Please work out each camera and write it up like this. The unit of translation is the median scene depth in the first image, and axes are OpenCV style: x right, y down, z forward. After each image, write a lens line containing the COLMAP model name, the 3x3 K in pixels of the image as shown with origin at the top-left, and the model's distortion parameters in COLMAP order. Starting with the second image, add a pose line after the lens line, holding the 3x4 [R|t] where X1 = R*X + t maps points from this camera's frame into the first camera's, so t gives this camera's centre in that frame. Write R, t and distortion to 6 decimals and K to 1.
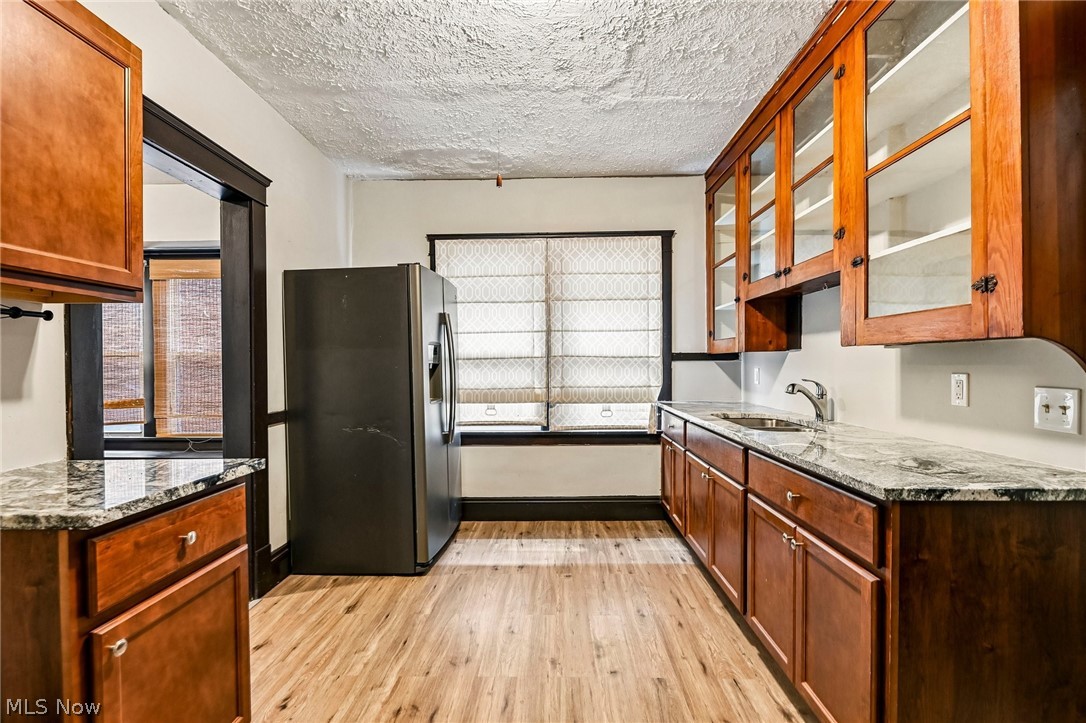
lens RADIAL K [[483.6, 0, 540.7], [0, 483.6, 362.5], [0, 0, 1]] dist [0.000975, -0.002306]
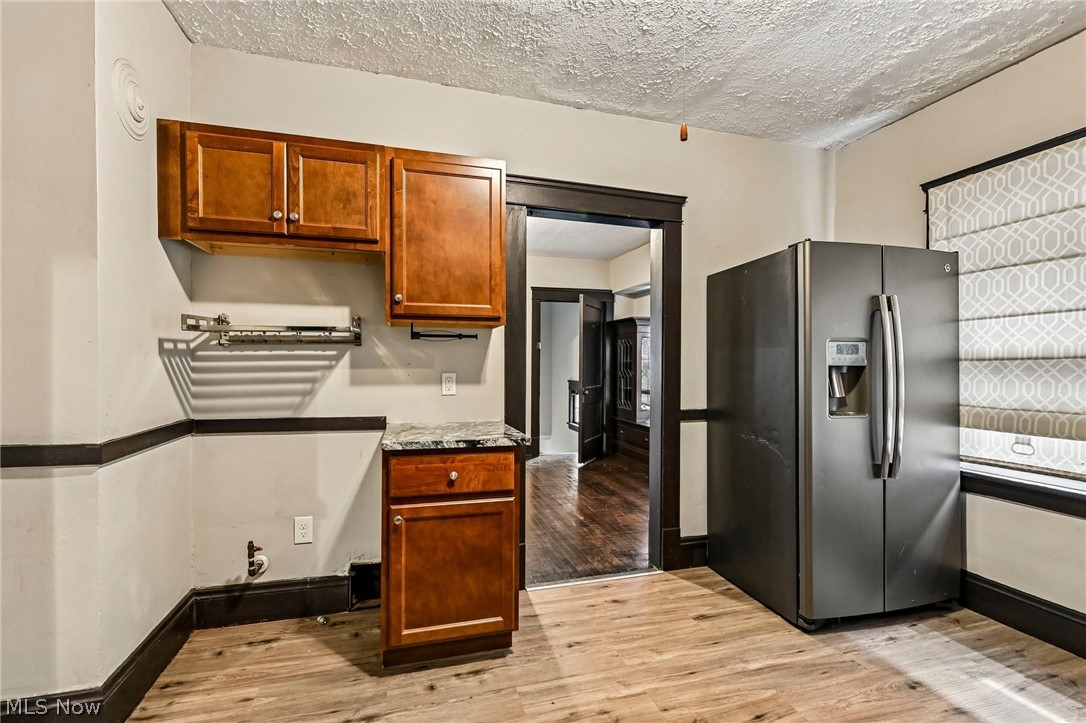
lens RADIAL K [[483.6, 0, 543.6], [0, 483.6, 365.8], [0, 0, 1]] dist [0.000975, -0.002306]
pose [[0.310553, 0.010040, -0.950503, 0.389882], [-0.003564, 0.999949, 0.009398, -0.004282], [0.950549, 0.000469, 0.310573, 0.361032]]
